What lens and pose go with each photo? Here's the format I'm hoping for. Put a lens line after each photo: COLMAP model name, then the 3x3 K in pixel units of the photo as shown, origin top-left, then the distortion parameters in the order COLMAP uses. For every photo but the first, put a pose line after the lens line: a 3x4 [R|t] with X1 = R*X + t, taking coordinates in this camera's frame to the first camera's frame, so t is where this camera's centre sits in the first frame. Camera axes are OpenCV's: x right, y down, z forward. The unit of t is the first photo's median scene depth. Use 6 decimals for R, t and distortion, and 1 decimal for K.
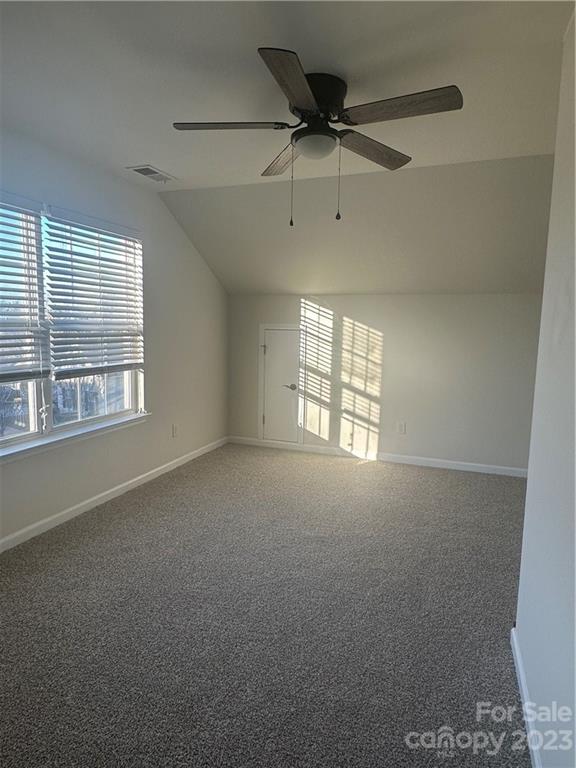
lens RADIAL K [[472.4, 0, 288.0], [0, 472.4, 384.0], [0, 0, 1]] dist [-0.002806, -0.000810]
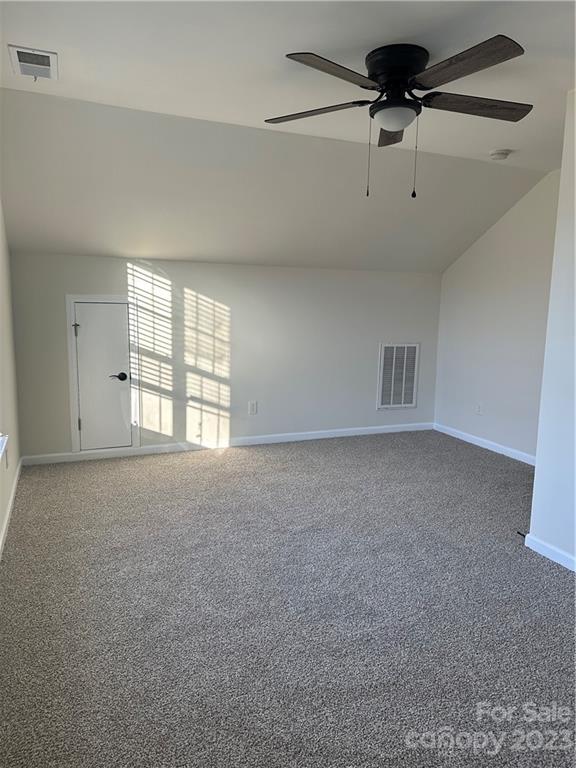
lens RADIAL K [[540.1, 0, 302.9], [0, 540.1, 385.9], [0, 0, 1]] dist [0.097713, -0.001165]
pose [[0.715204, -0.107702, 0.690568, -0.421318], [0.078404, 0.994182, 0.073854, -0.022744], [-0.694504, 0.001323, 0.719487, 0.146781]]
